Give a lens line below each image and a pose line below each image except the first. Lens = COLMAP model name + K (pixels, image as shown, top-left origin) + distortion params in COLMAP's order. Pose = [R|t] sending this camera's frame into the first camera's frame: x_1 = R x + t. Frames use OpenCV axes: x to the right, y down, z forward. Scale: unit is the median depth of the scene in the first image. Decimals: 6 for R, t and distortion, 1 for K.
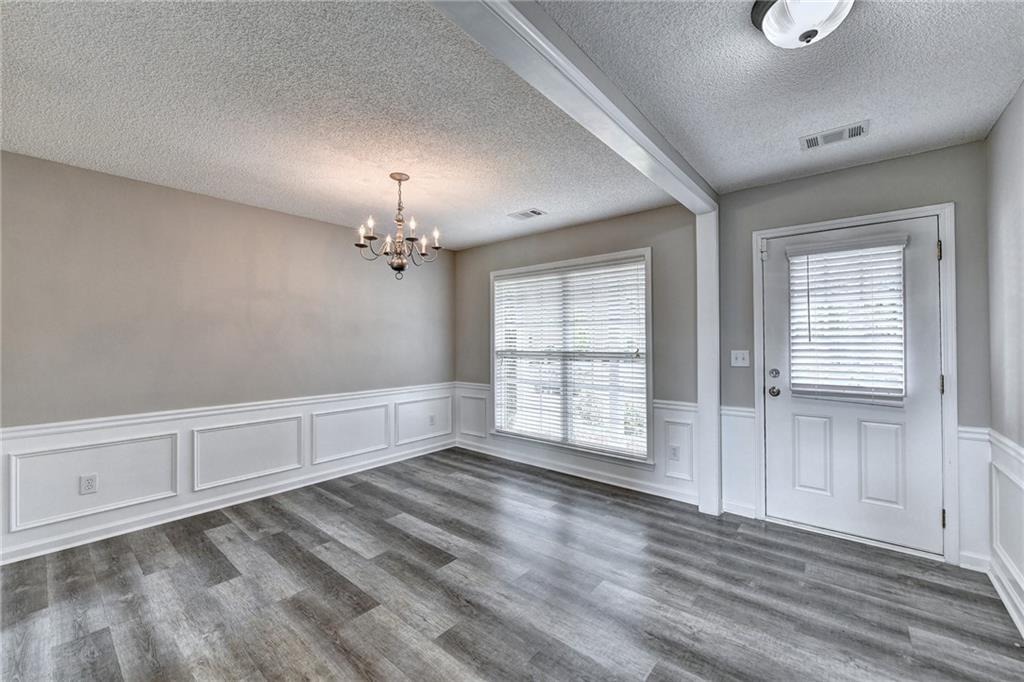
lens RADIAL K [[404.1, 0, 515.8], [0, 404.1, 337.2], [0, 0, 1]] dist [-0.009001, -0.000798]
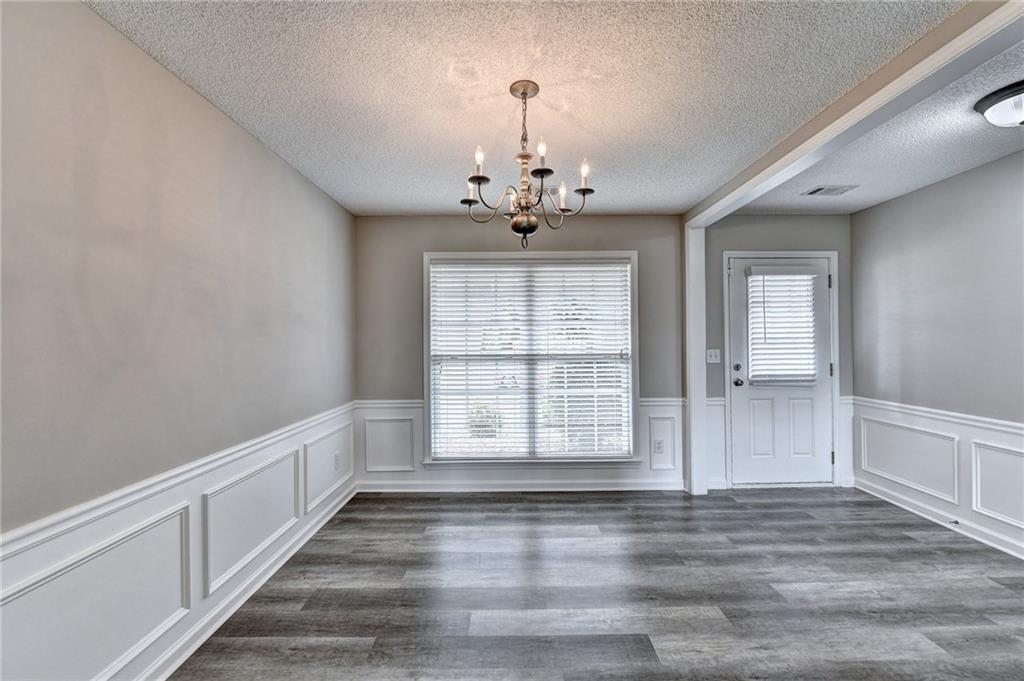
lens RADIAL K [[404.1, 0, 515.8], [0, 404.1, 336.7], [0, 0, 1]] dist [-0.009001, -0.000798]
pose [[0.765224, 0.003728, 0.643753, -0.604292], [-0.001843, 0.999992, -0.003600, 0.000449], [-0.643761, 0.001568, 0.765225, 0.437144]]
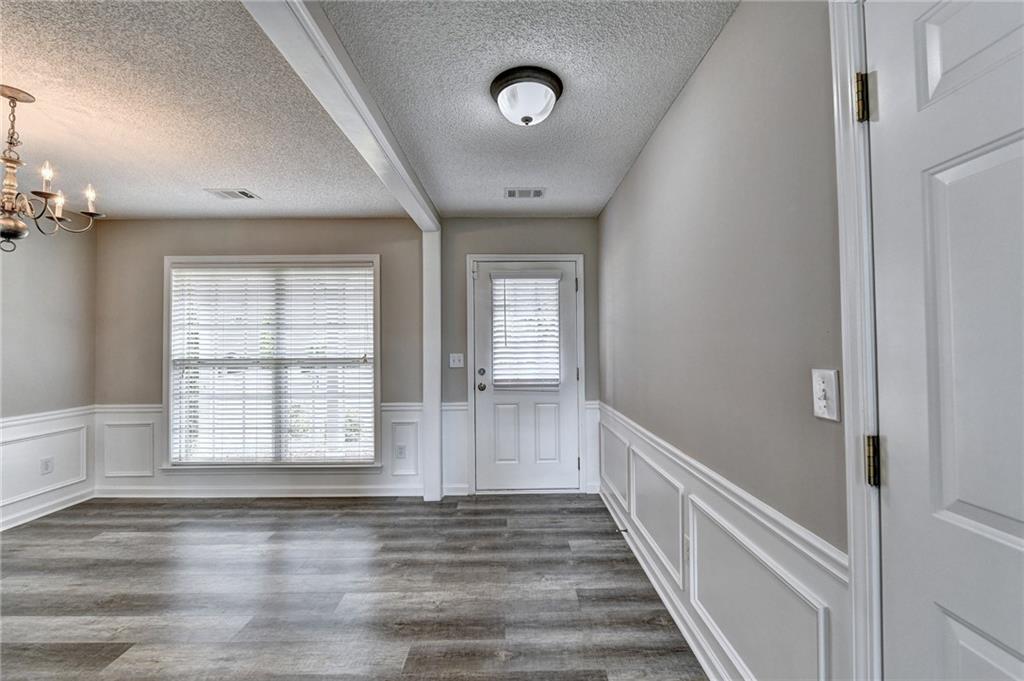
lens RADIAL K [[404.1, 0, 515.8], [0, 404.1, 336.7], [0, 0, 1]] dist [-0.009001, -0.000798]
pose [[0.760097, 0.011100, 0.649714, -0.070732], [-0.001973, 0.999889, -0.014774, 0.000339], [-0.649806, 0.009948, 0.760035, -0.002889]]
